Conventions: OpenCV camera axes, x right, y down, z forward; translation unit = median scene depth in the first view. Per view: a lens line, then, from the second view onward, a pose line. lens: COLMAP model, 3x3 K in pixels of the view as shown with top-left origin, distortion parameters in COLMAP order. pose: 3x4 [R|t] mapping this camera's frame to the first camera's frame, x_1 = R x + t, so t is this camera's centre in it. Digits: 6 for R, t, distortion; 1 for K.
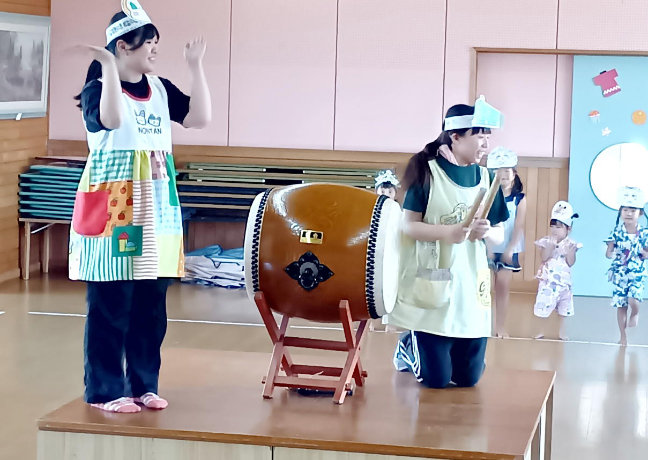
lens RADIAL K [[1507.6, 0, 323.9], [0, 1507.6, 230.5], [0, 0, 1]] dist [0.162158, 0.000000]
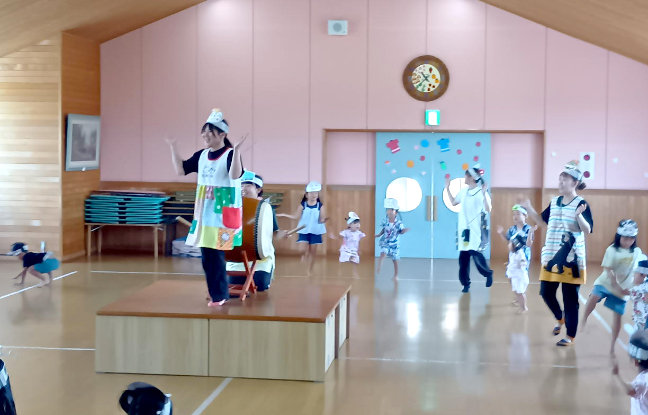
lens RADIAL K [[981.9, 0, 323.9], [0, 981.9, 206.2], [0, 0, 1]] dist [0.193408, 0.000000]
pose [[0.998885, -0.020592, 0.042486, 0.043422], [0.022206, 0.999035, -0.037890, 0.024318], [-0.041665, 0.038791, 0.998378, -0.241356]]
